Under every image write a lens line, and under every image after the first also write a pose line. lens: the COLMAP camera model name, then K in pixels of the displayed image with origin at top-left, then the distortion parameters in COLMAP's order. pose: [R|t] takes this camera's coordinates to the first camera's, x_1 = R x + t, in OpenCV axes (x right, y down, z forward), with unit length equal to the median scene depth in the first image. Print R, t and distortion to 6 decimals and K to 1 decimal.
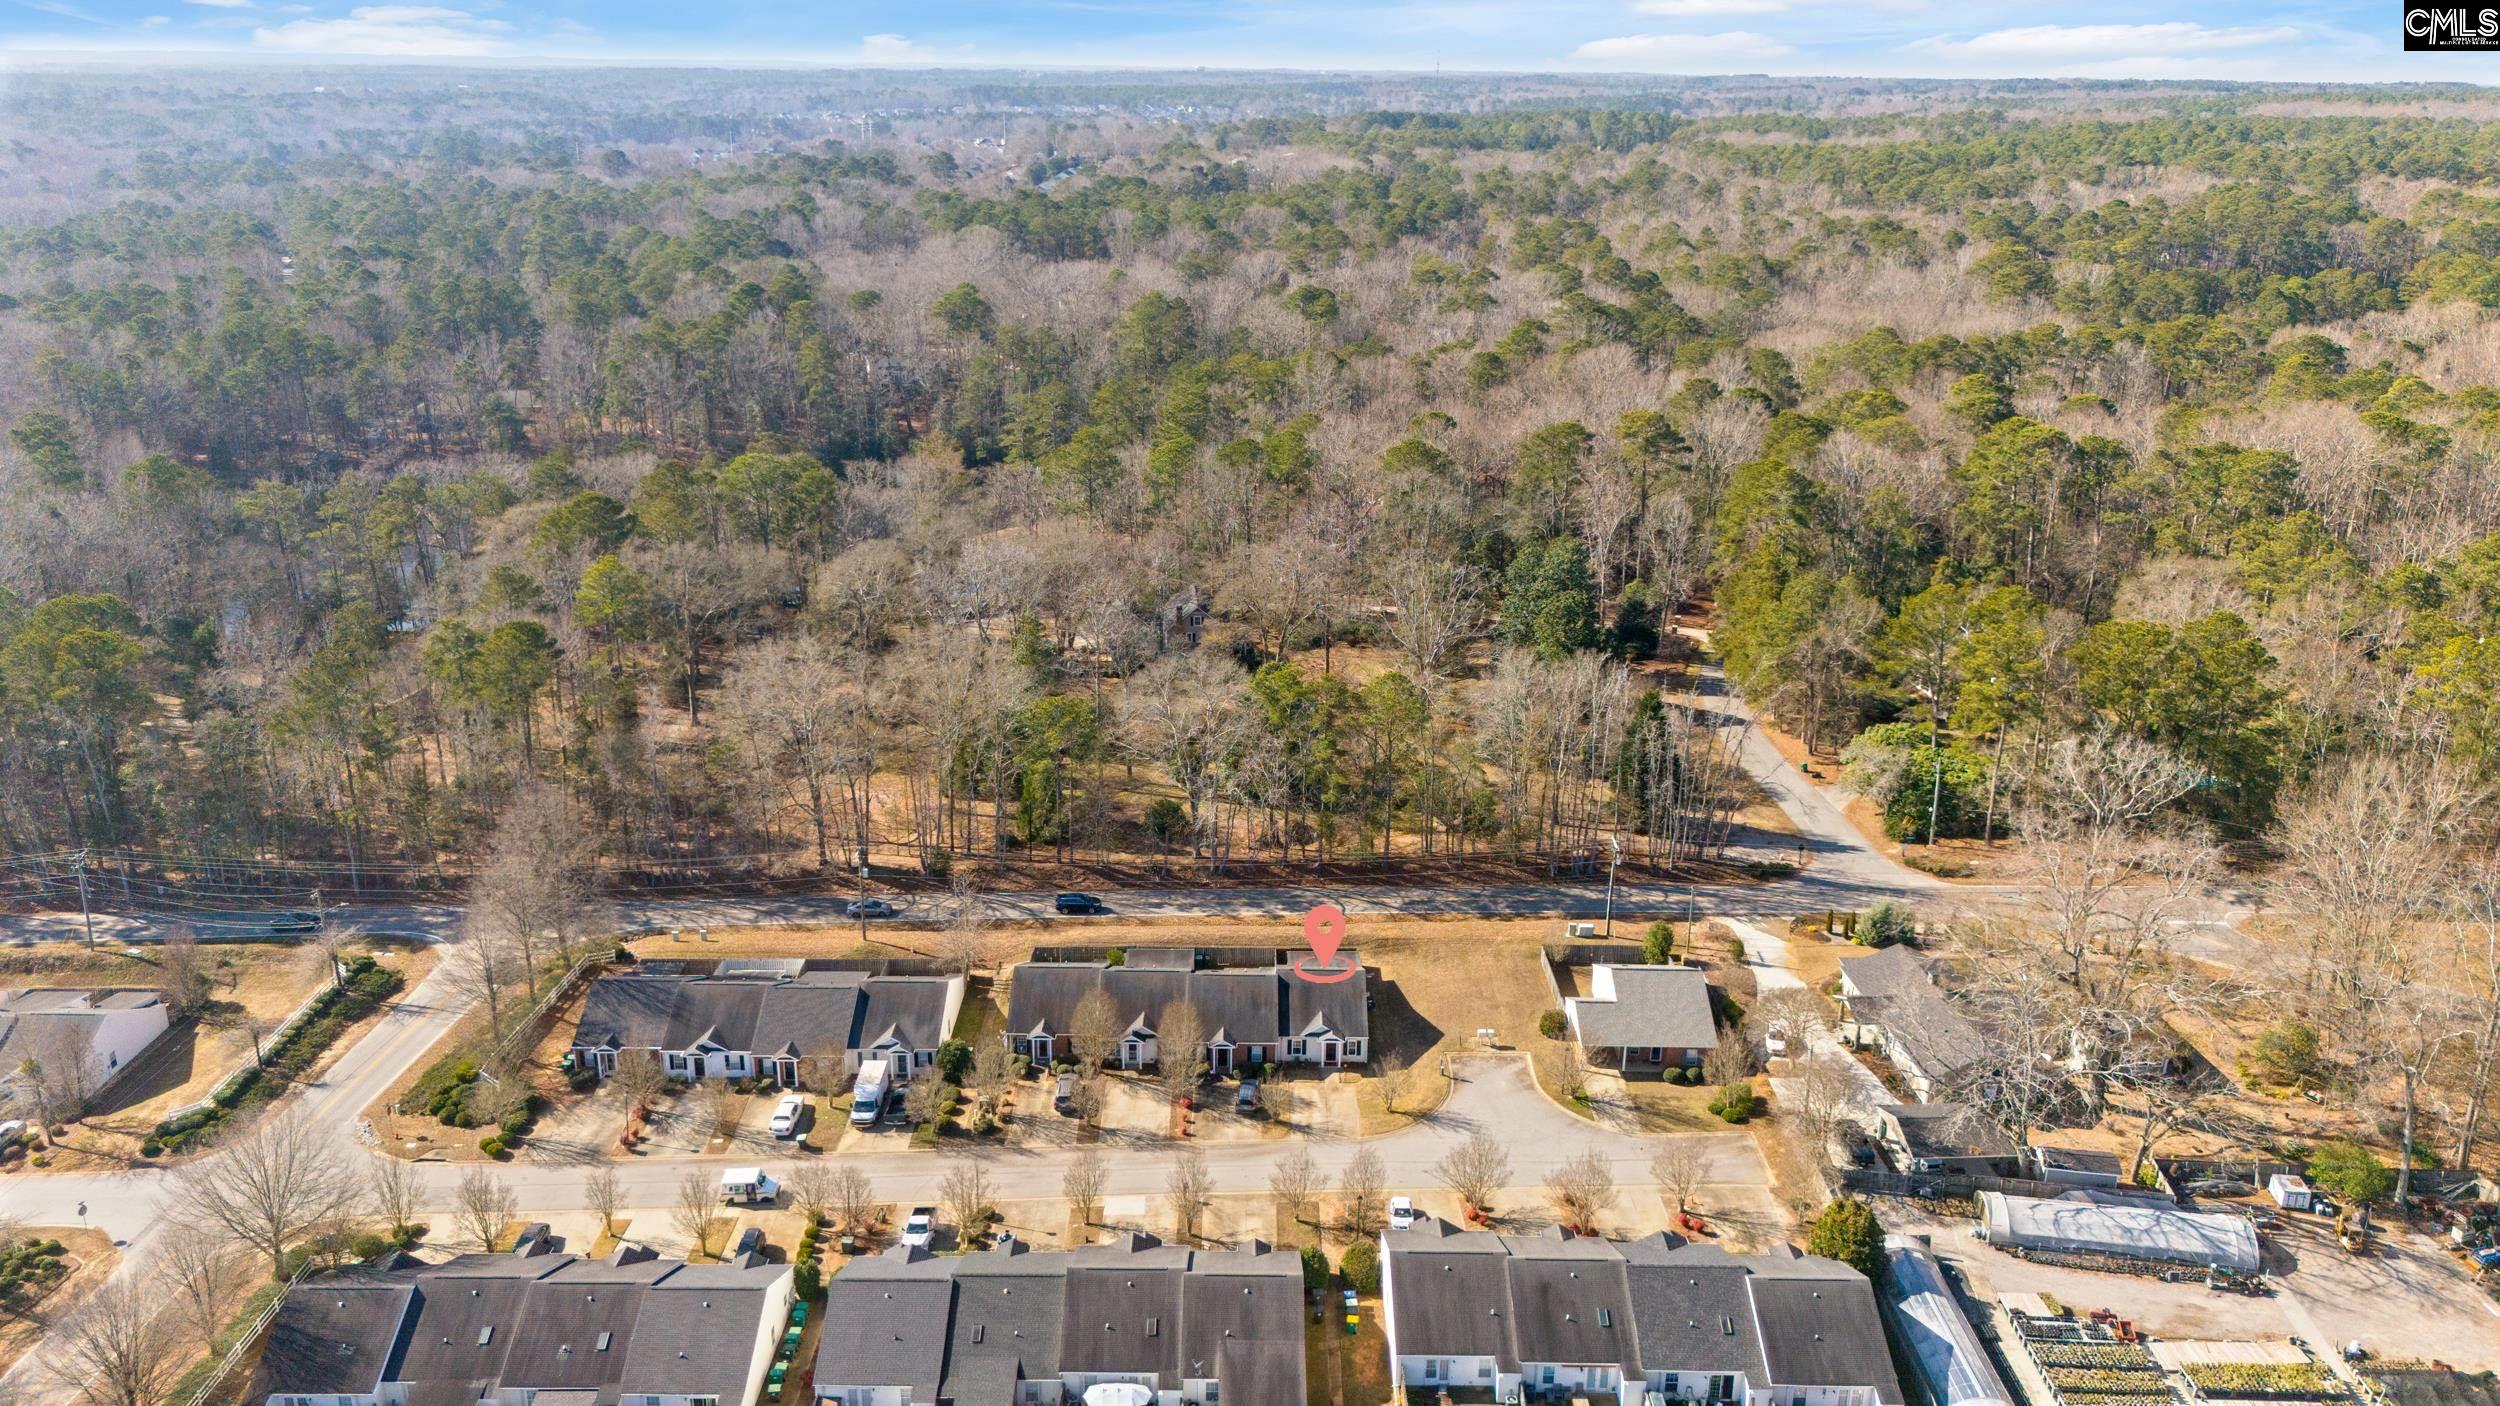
lens RADIAL K [[1856.2, 0, 1209.1], [0, 1856.2, 690.8], [0, 0, 1]] dist [0.047512, -0.059053]
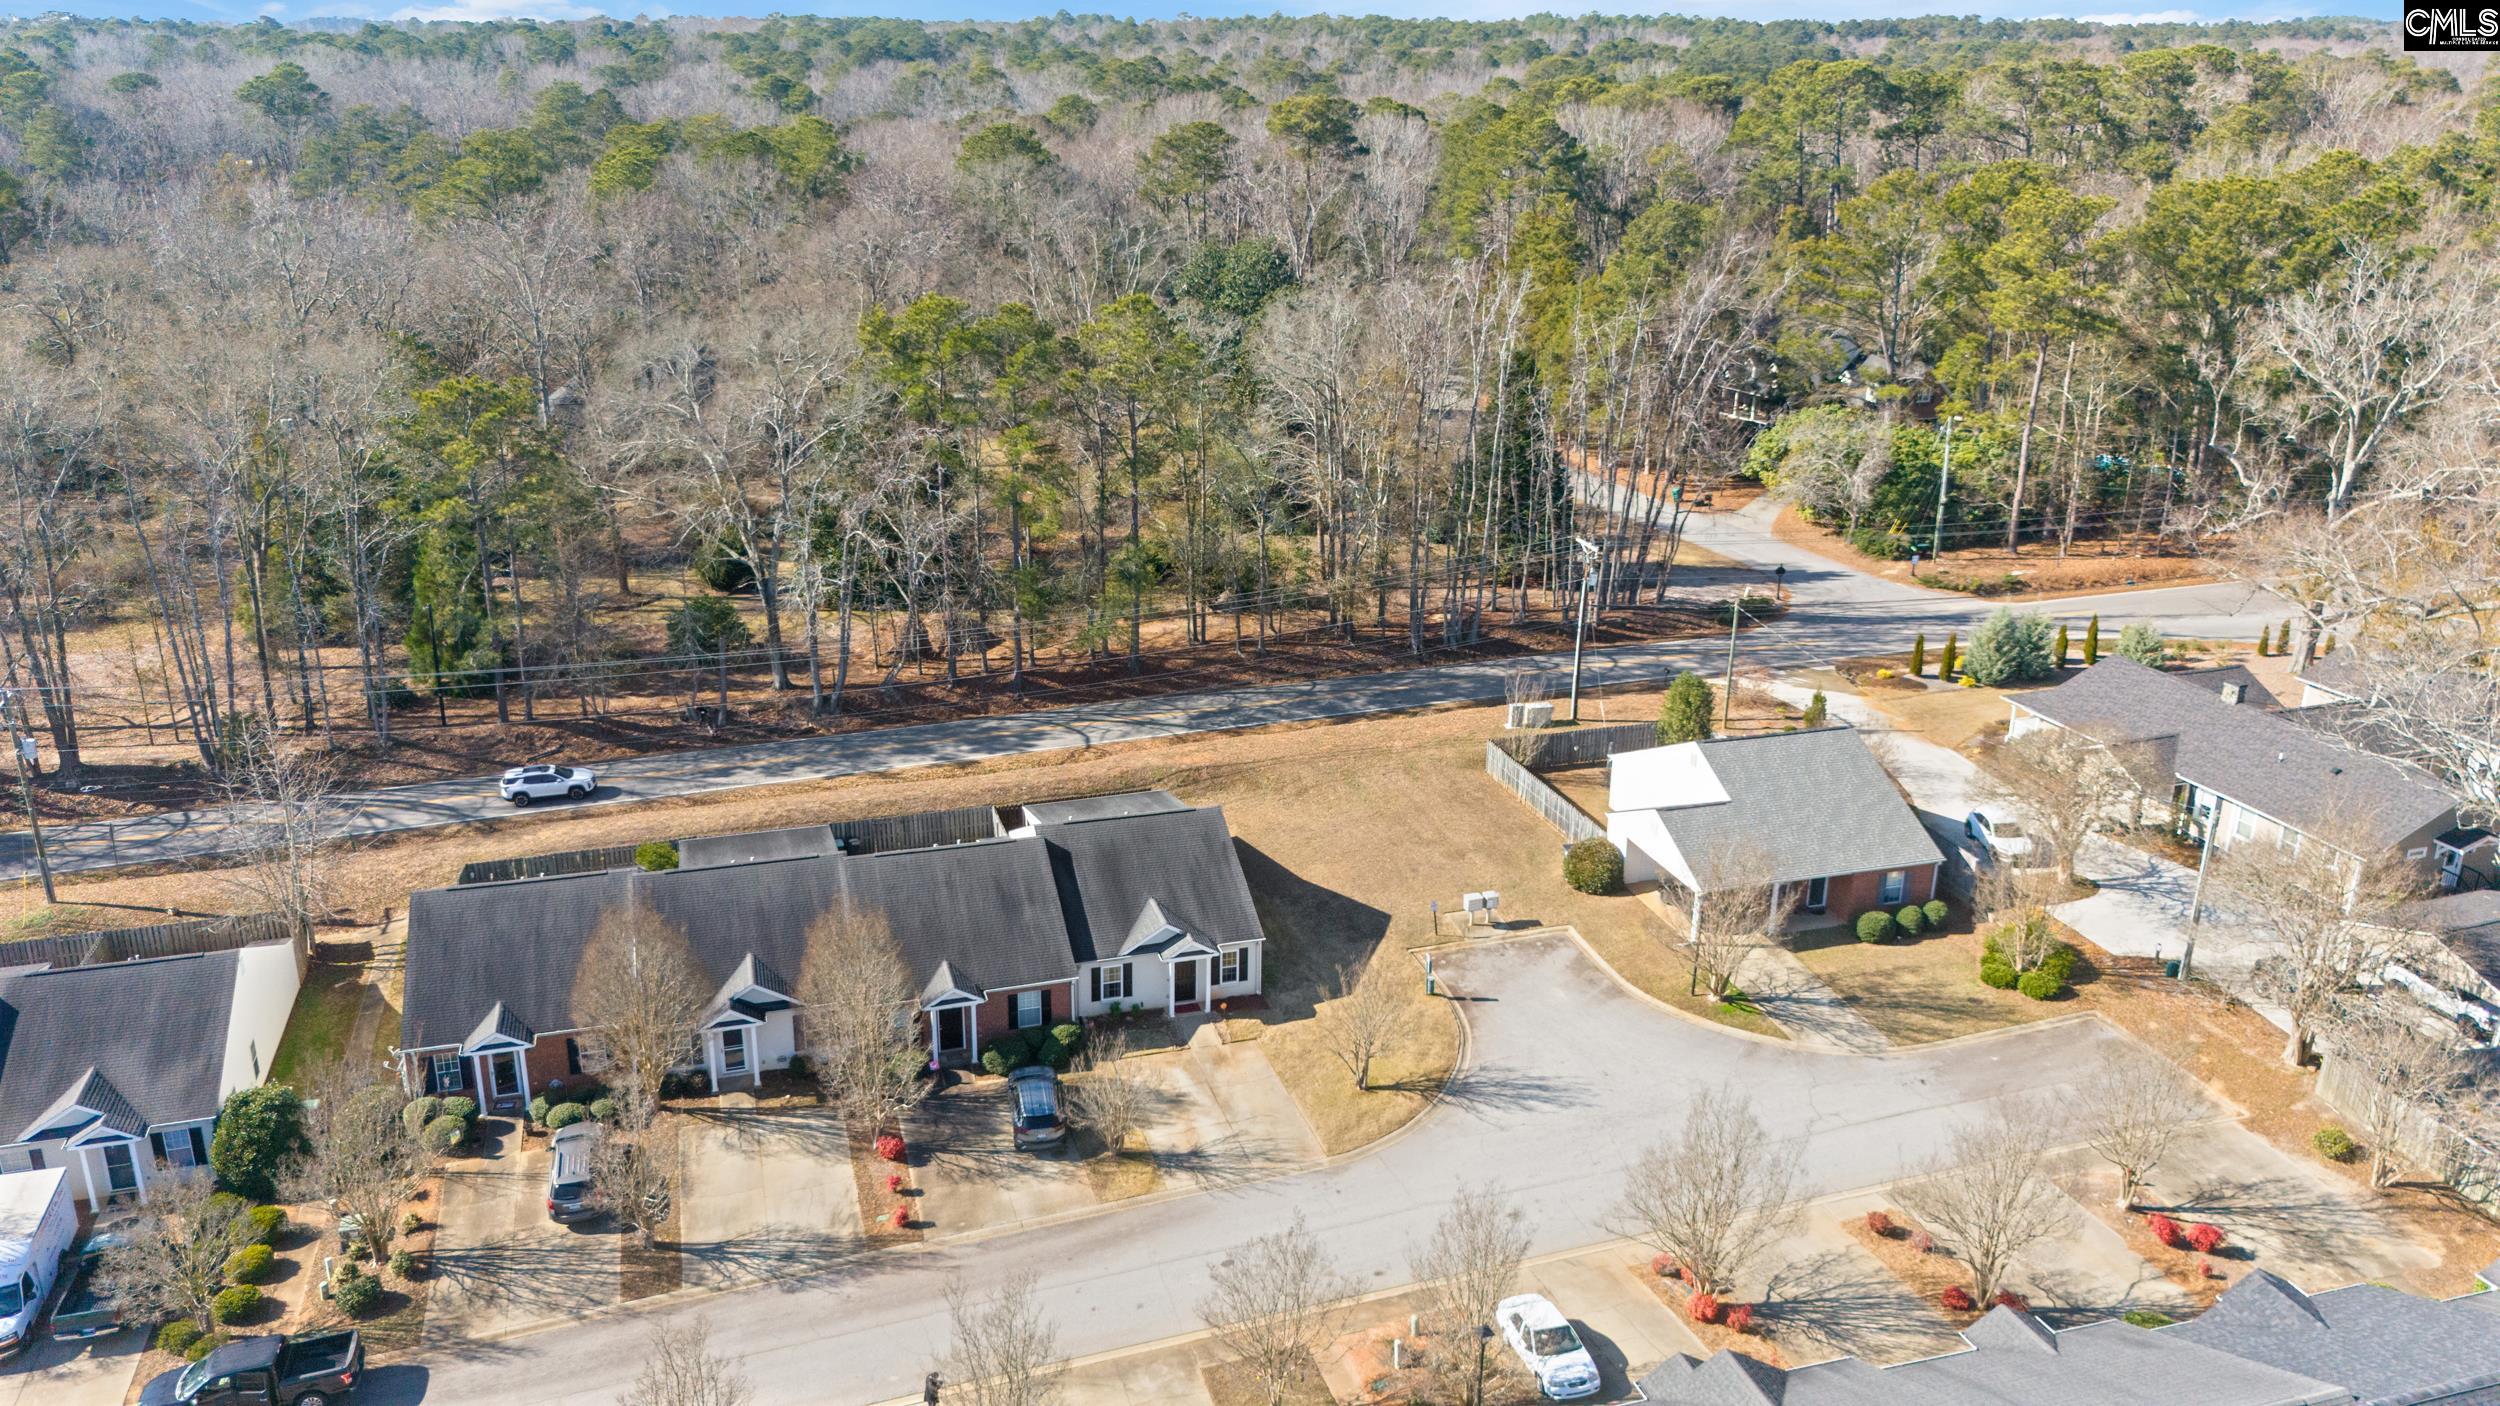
lens RADIAL K [[1856.2, 0, 1263.0], [0, 1856.2, 717.7], [0, 0, 1]] dist [0.047512, -0.059053]
pose [[0.948128, -0.095733, 0.303133, -0.048279], [0.089073, 0.995383, 0.035754, 0.114454], [-0.305156, -0.006899, 0.952277, 0.557953]]
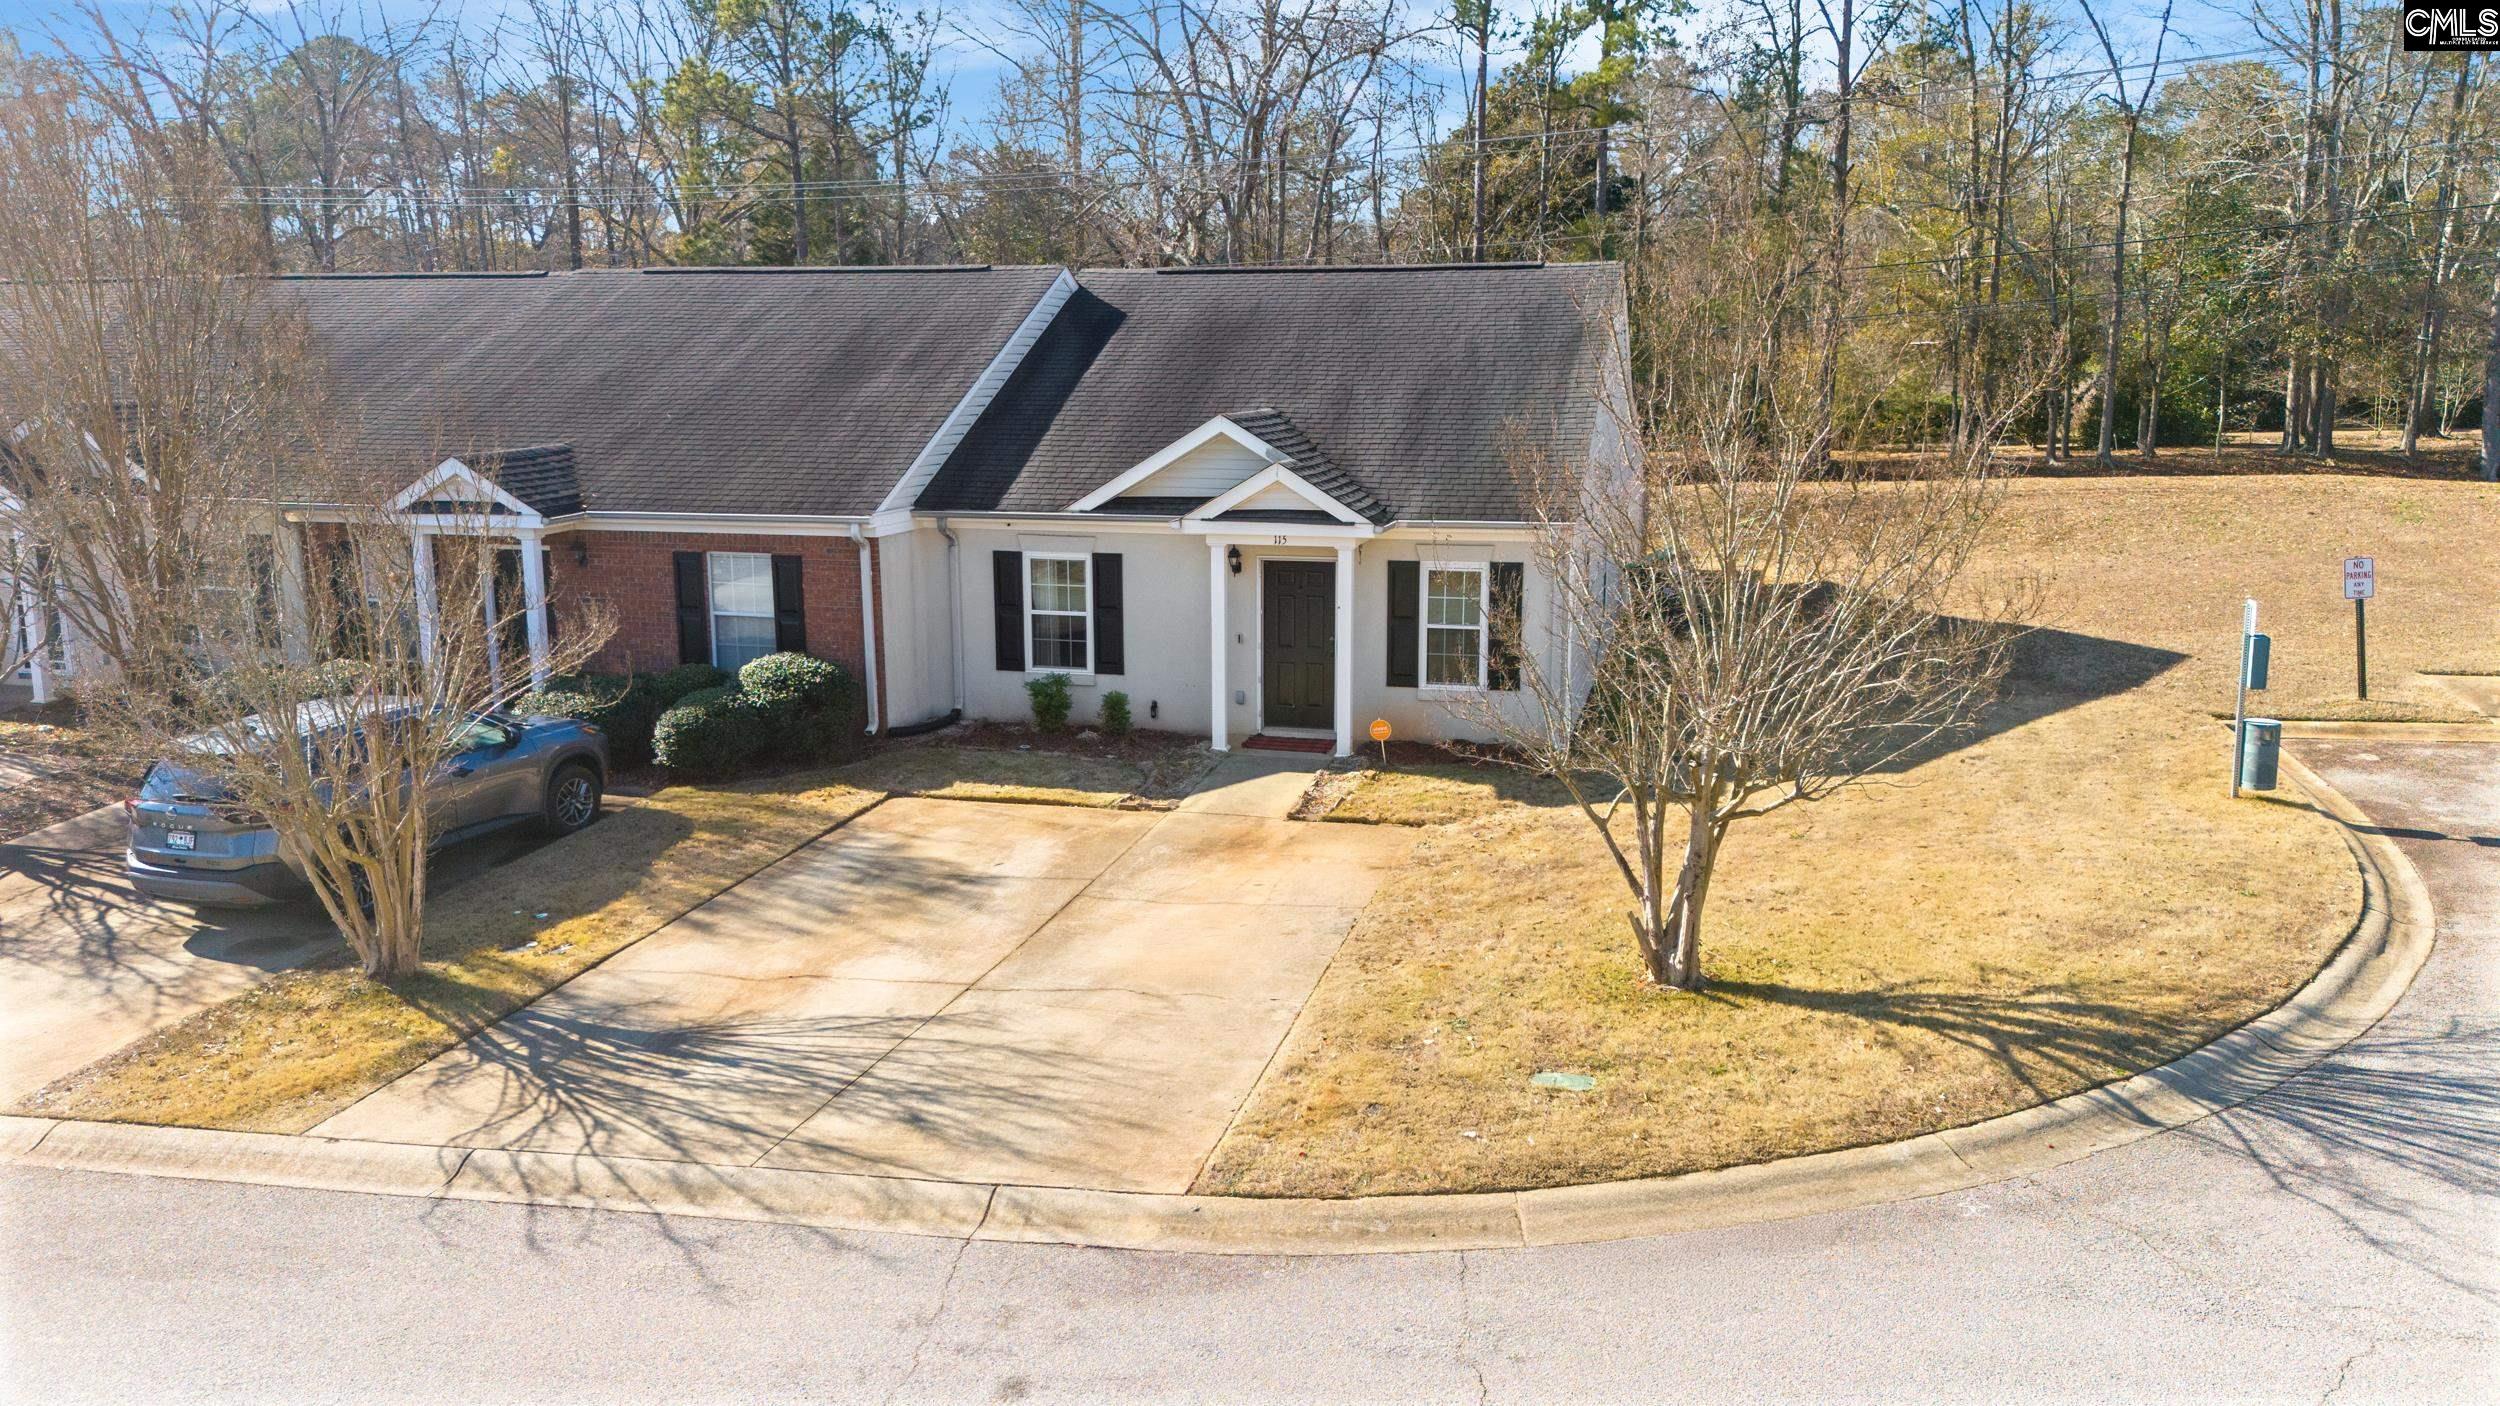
lens RADIAL K [[1856.2, 0, 1254.6], [0, 1856.2, 692.8], [0, 0, 1]] dist [0.047512, -0.059053]
pose [[0.974918, 0.044273, -0.218118, 0.091236], [-0.076443, 0.987006, -0.141336, 0.214743], [0.209026, 0.154464, 0.965634, 0.868439]]
